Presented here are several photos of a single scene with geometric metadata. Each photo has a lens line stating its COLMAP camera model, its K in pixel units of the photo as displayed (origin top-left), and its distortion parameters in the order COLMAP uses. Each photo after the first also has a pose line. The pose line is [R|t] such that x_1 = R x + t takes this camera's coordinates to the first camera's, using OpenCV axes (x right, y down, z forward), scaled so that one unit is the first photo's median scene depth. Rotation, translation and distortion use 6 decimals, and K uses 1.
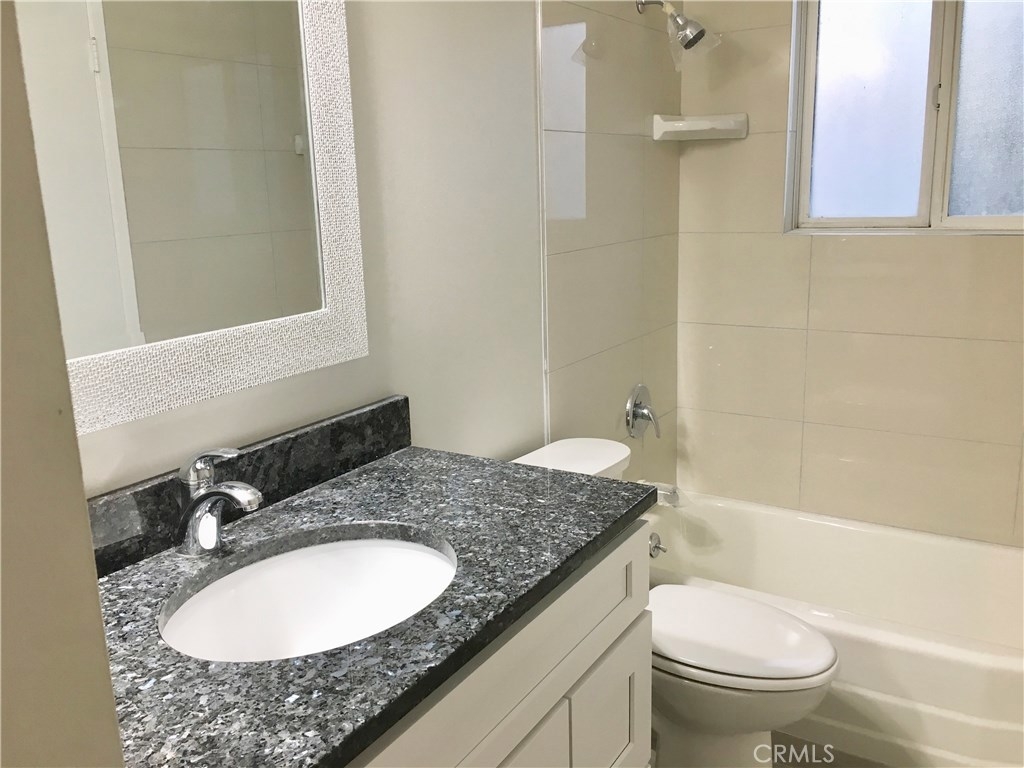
lens RADIAL K [[877.9, 0, 516.0], [0, 877.9, 386.4], [0, 0, 1]] dist [0.046900, -0.021616]
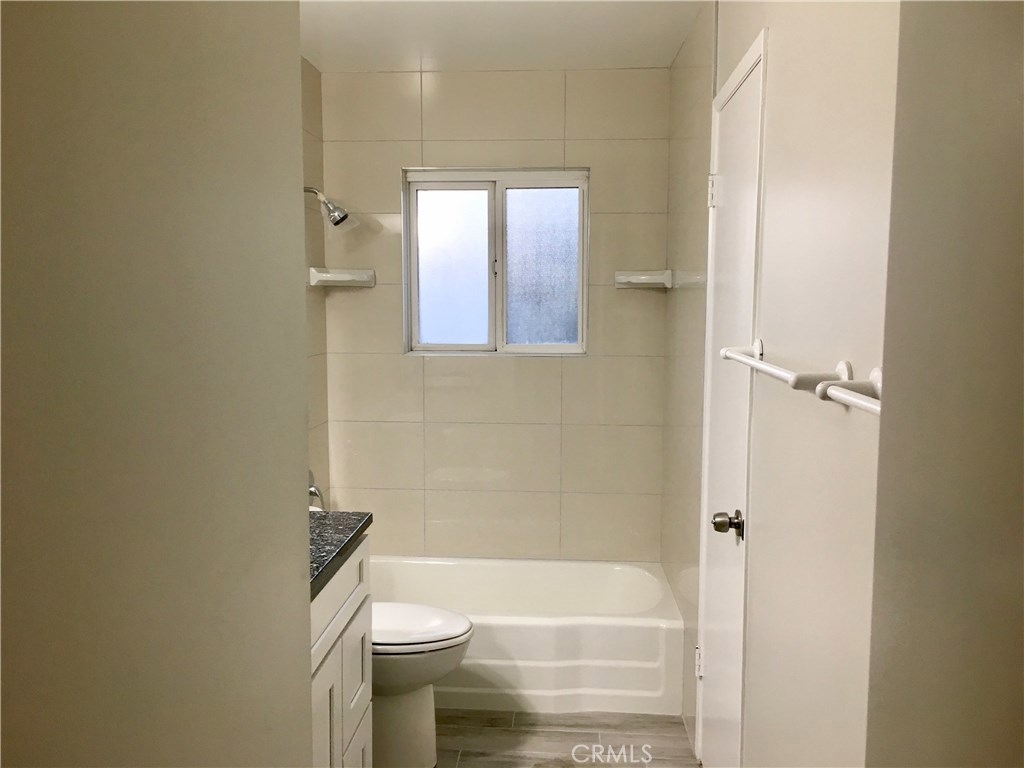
lens RADIAL K [[877.9, 0, 510.9], [0, 877.9, 383.8], [0, 0, 1]] dist [0.046900, -0.021616]
pose [[0.886860, -0.012883, 0.461859, -0.197046], [0.075097, 0.990338, -0.116578, 0.049644], [-0.455895, 0.138073, 0.879258, -0.306353]]
